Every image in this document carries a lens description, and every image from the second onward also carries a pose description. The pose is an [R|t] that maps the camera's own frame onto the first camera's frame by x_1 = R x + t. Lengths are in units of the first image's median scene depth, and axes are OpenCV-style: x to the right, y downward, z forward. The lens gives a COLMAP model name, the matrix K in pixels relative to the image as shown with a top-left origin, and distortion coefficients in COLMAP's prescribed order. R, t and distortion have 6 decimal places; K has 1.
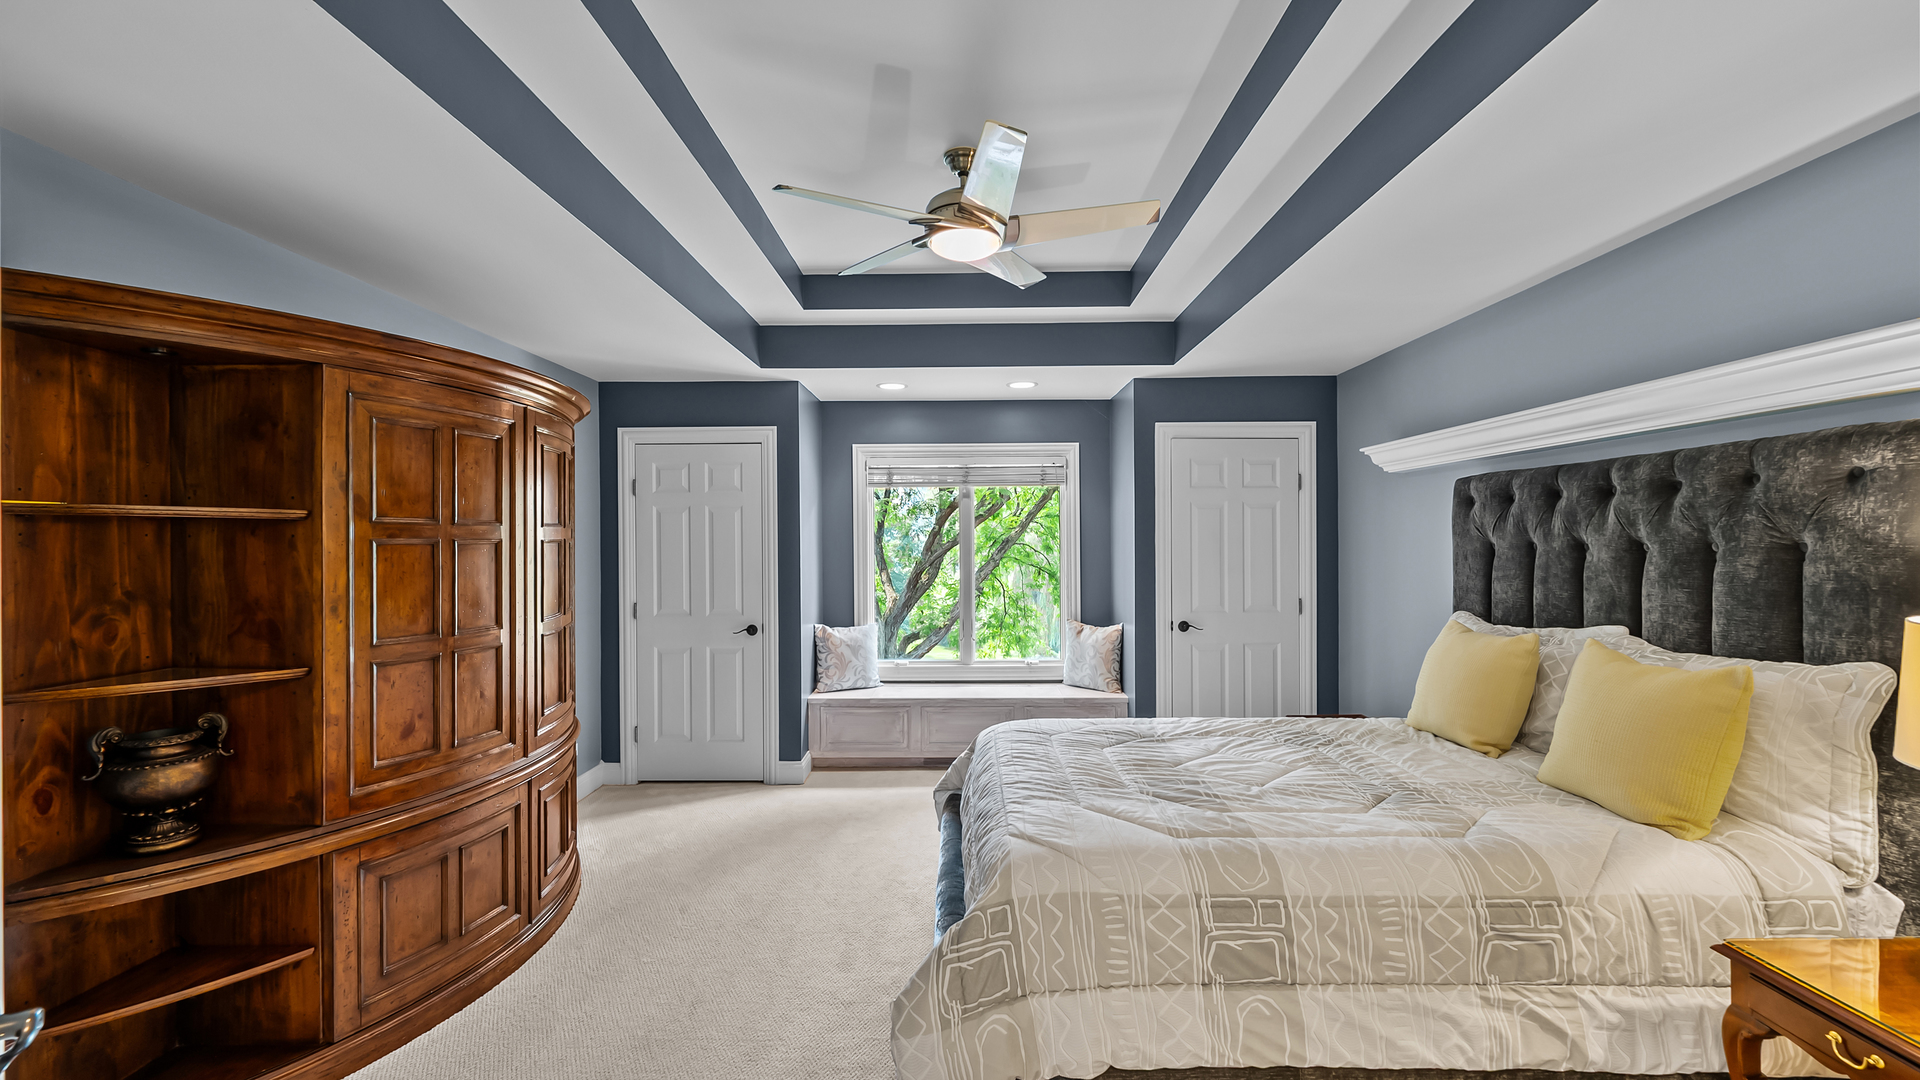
lens RADIAL K [[787.6, 0, 972.4], [0, 787.6, 541.3], [0, 0, 1]] dist [0.002067, -0.000080]
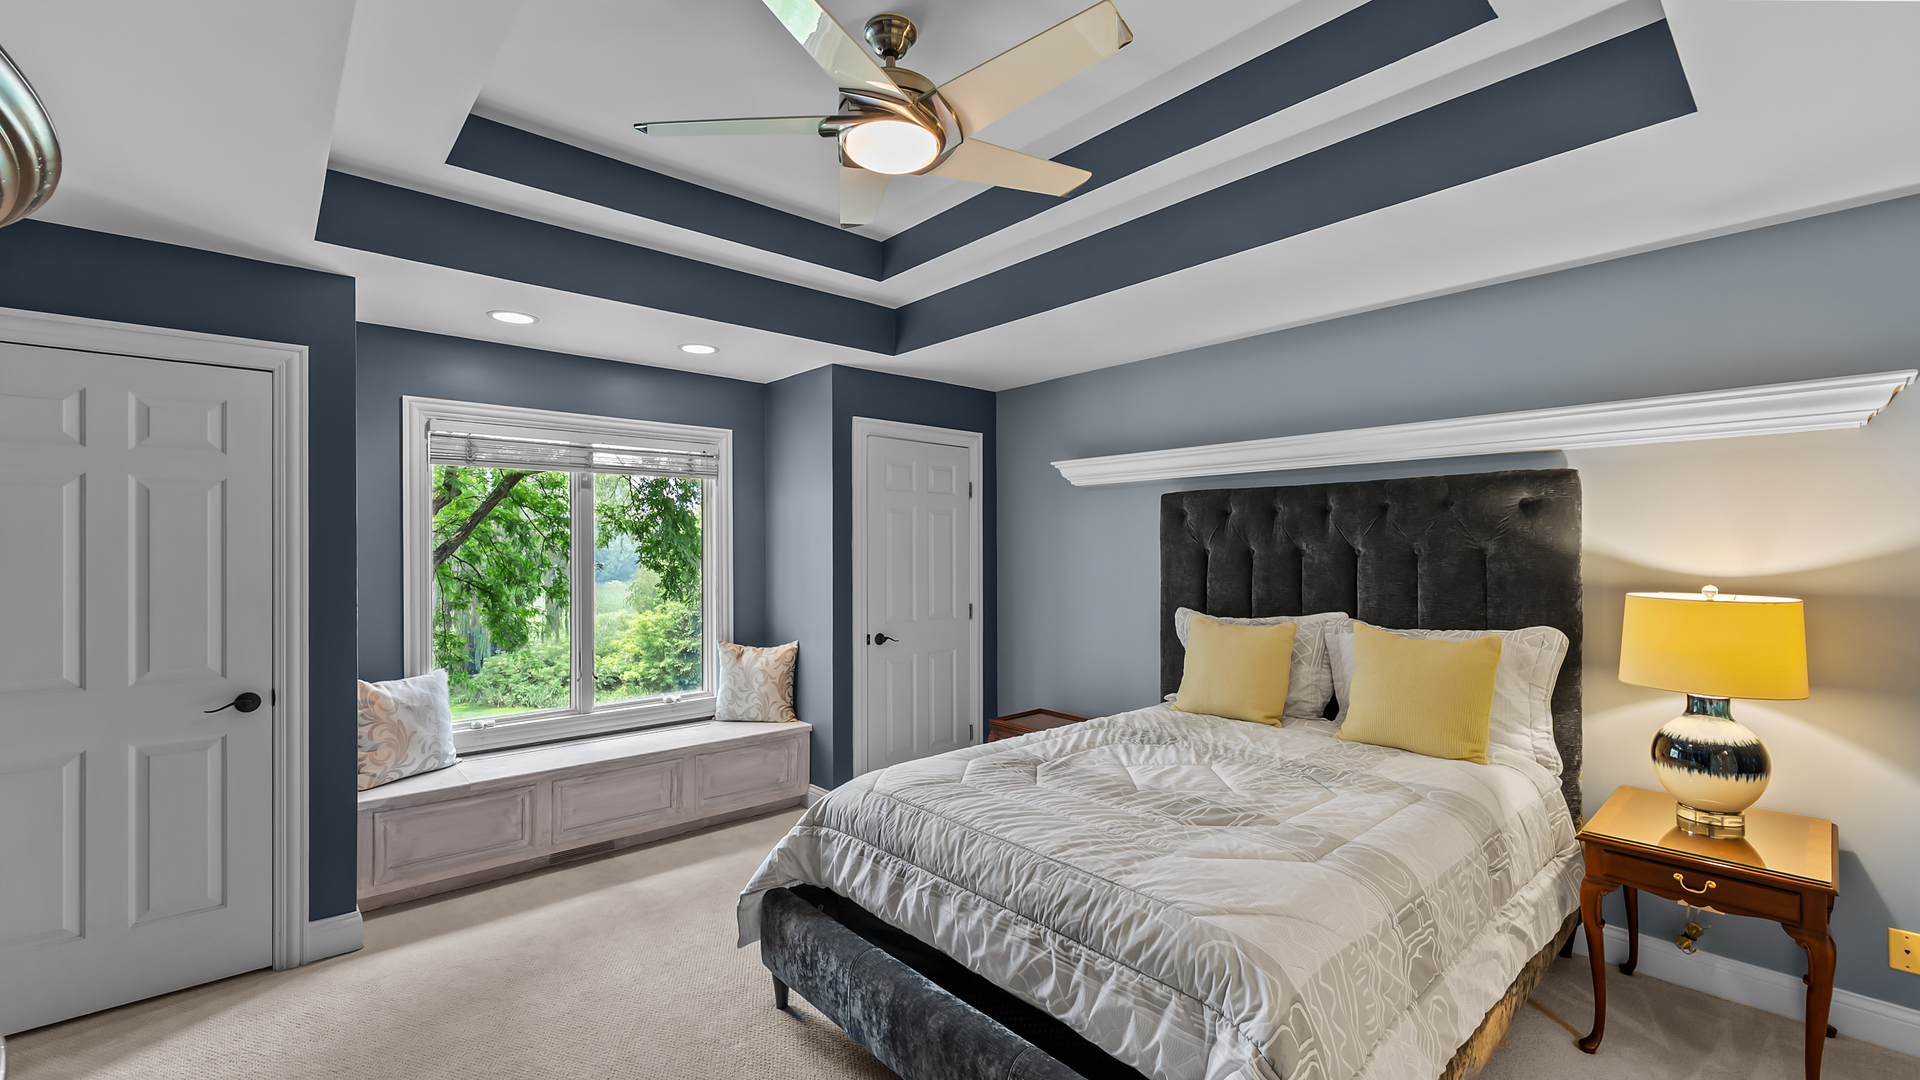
lens RADIAL K [[787.6, 0, 963.4], [0, 787.6, 545.9], [0, 0, 1]] dist [0.002067, -0.000080]
pose [[0.740906, 0.006193, 0.671580, -0.435639], [-0.002225, 0.999975, -0.006767, 0.006447], [-0.671605, 0.003519, 0.740901, 0.378989]]
